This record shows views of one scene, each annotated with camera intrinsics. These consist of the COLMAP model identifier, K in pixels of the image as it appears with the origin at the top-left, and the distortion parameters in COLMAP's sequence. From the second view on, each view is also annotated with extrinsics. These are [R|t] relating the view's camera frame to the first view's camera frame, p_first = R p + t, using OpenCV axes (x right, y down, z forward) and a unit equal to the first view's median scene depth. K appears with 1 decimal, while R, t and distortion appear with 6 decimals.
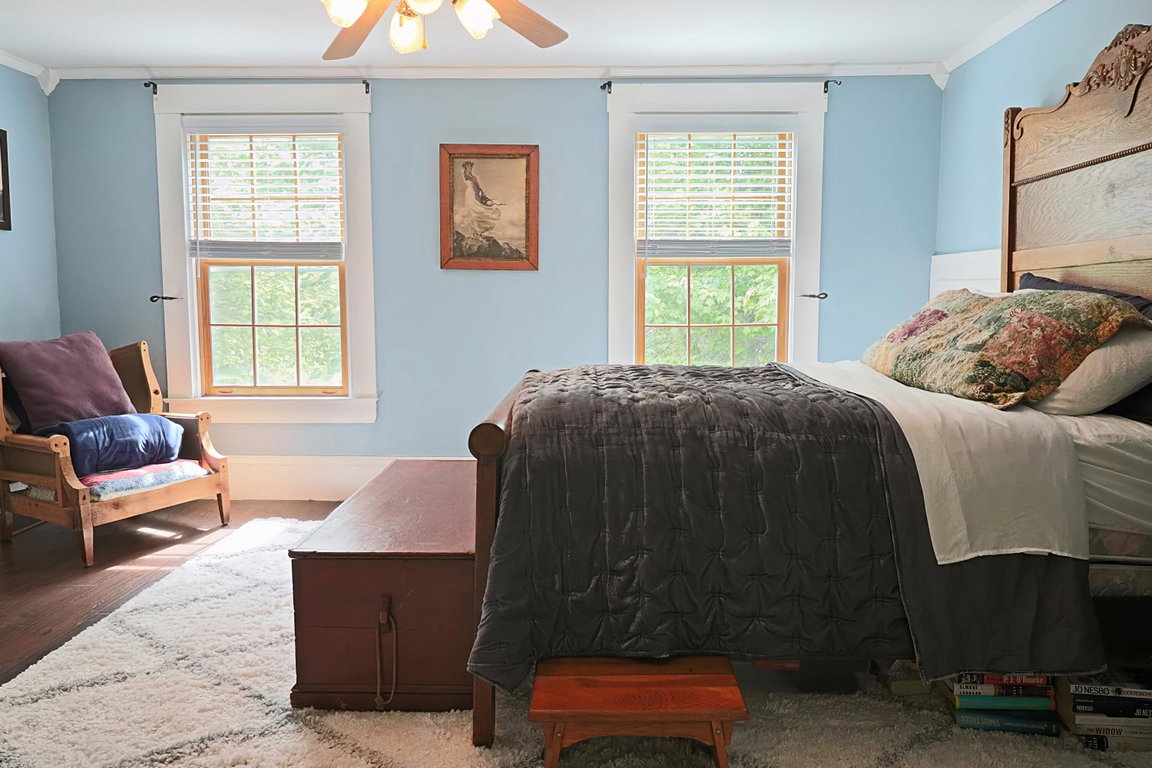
lens RADIAL K [[799.6, 0, 577.1], [0, 799.6, 380.0], [0, 0, 1]] dist [0.001004, -0.003141]
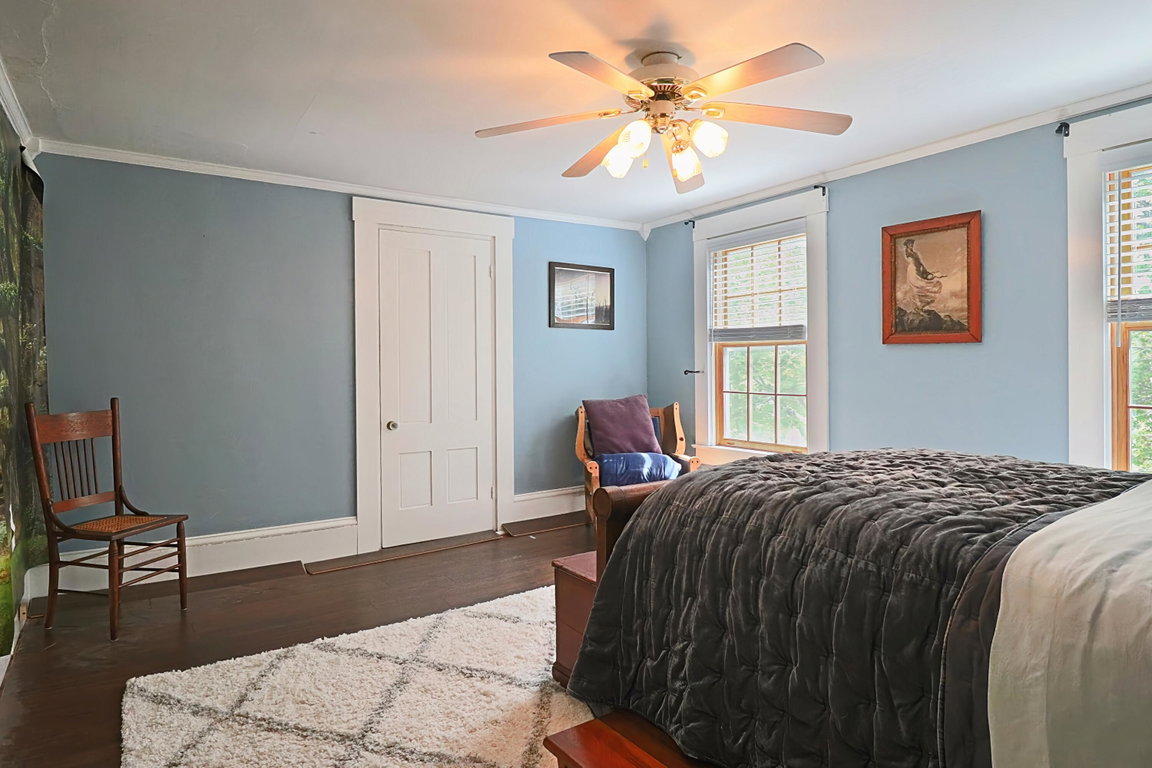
lens RADIAL K [[661.2, 0, 575.3], [0, 661.2, 381.2], [0, 0, 1]] dist [-0.006447, -0.001539]
pose [[0.581818, 0.011112, -0.813243, 0.303045], [-0.069750, 0.996905, -0.036280, -0.030809], [0.810322, 0.077832, 0.580792, 0.173405]]
